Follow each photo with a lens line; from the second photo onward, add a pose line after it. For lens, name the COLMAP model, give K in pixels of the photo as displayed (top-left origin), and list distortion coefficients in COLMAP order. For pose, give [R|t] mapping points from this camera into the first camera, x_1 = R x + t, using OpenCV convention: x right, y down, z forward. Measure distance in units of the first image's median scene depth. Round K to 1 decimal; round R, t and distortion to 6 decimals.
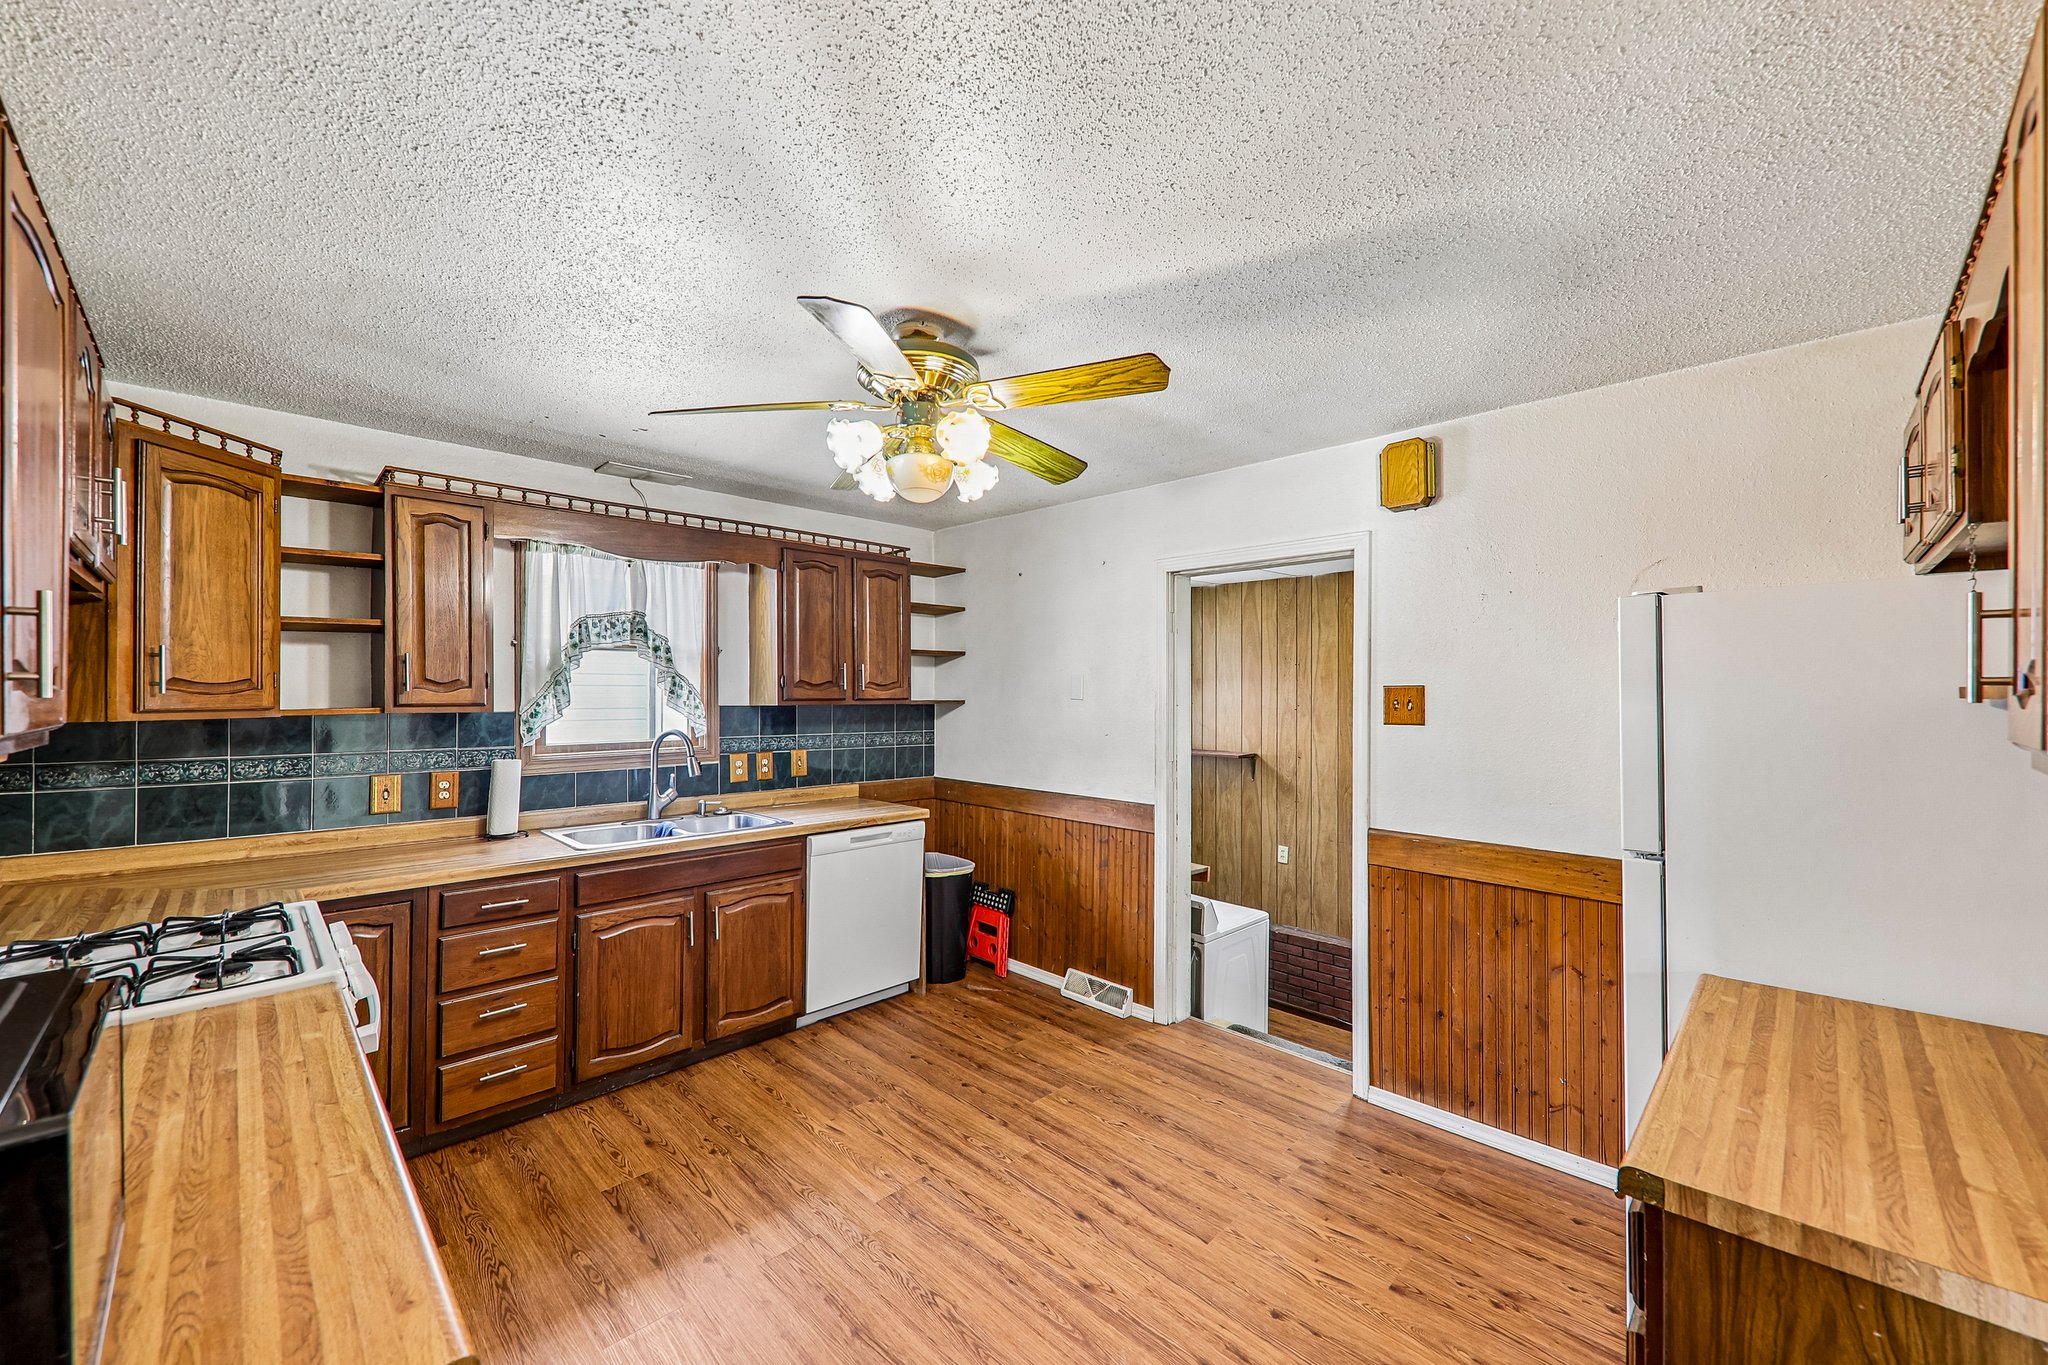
lens RADIAL K [[797.1, 0, 1024.6], [0, 797.1, 689.9], [0, 0, 1]] dist [0.011254, -0.000105]
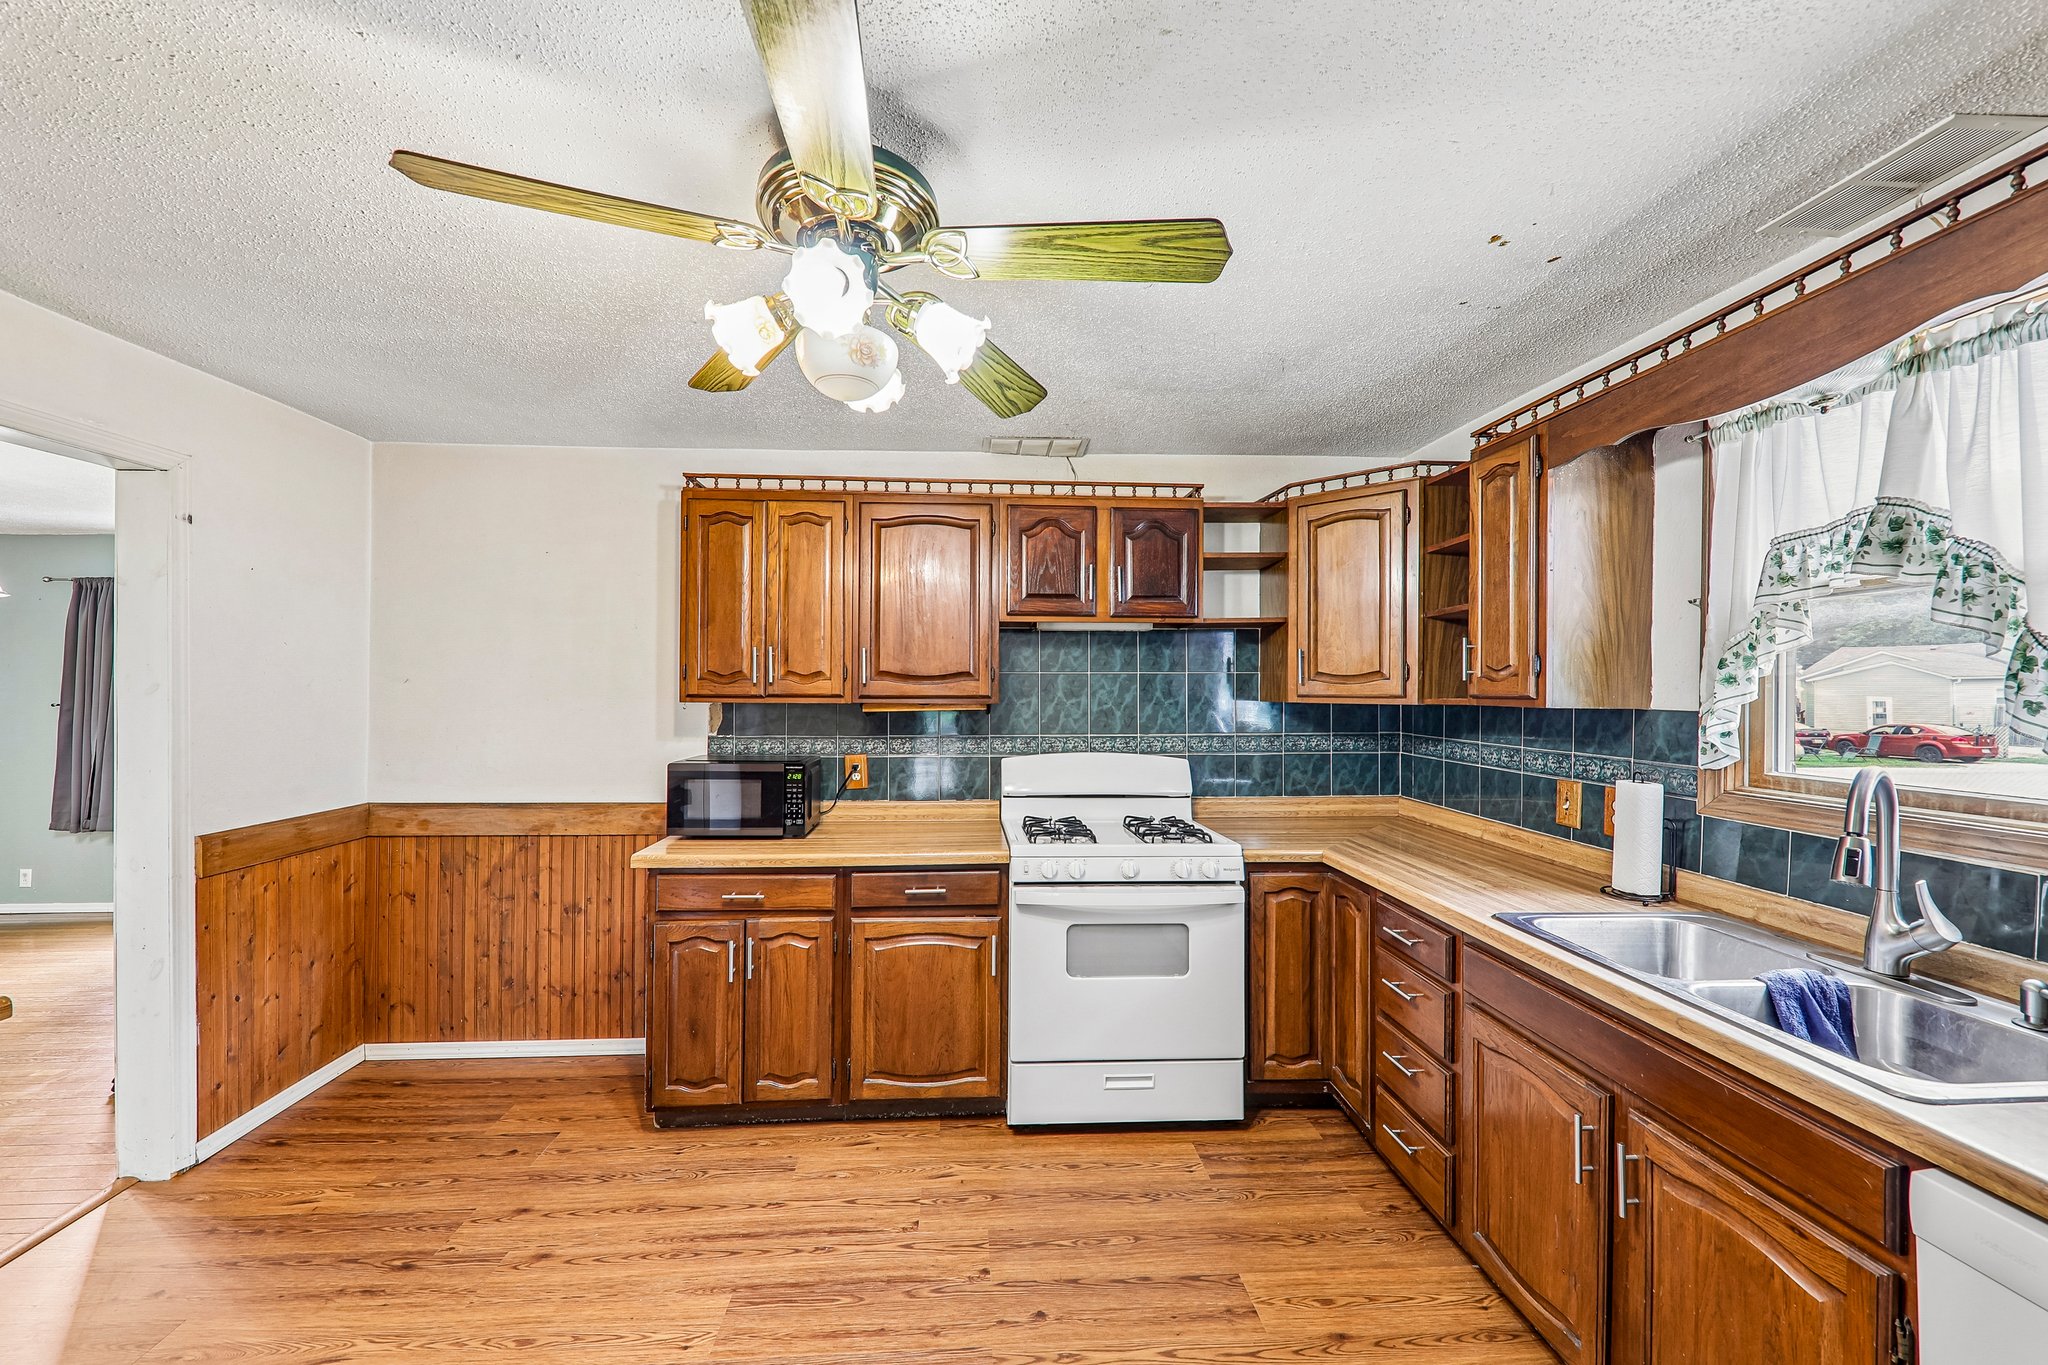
lens RADIAL K [[756.7, 0, 1002.9], [0, 756.7, 687.4], [0, 0, 1]] dist [0.012328, -0.008603]
pose [[-0.667948, -0.001060, -0.744207, 0.166089], [0.000158, 0.999999, -0.001566, 0.008620], [0.744208, -0.001164, -0.667947, 0.971798]]
